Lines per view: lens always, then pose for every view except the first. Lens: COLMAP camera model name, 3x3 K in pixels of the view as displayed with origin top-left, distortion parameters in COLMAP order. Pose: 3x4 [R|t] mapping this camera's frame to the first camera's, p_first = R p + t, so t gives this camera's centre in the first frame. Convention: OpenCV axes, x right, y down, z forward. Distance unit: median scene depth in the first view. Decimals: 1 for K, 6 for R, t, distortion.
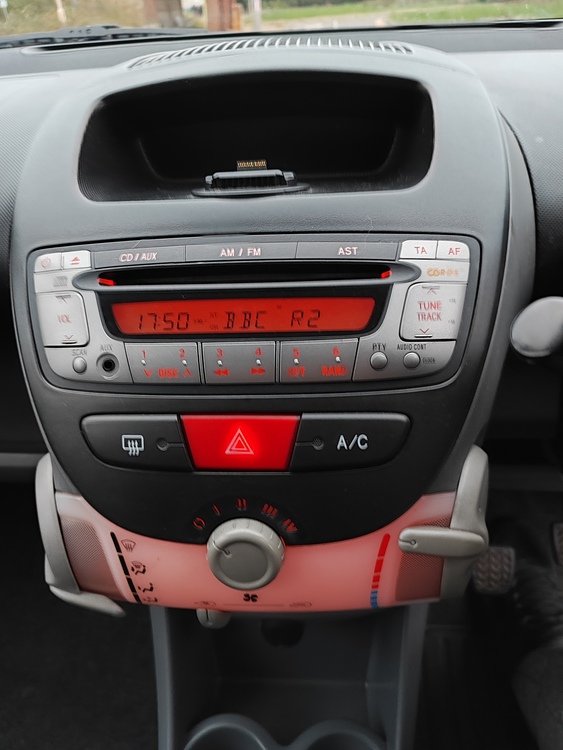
lens RADIAL K [[562.8, 0, 278.6], [0, 562.8, 373.0], [0, 0, 1]] dist [-0.000230, 0.004333]
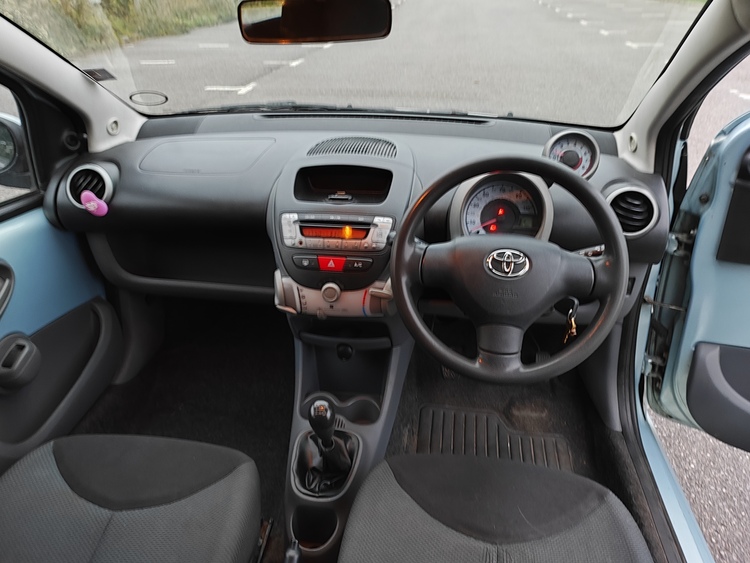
lens RADIAL K [[562.8, 0, 376.7], [0, 562.8, 283.0], [0, 0, 1]] dist [-0.000230, 0.004333]
pose [[0.997171, 0.068302, -0.031384, 0.386726], [-0.069394, 0.996970, -0.035142, 0.372608], [0.028889, 0.037221, 0.998889, -2.994724]]
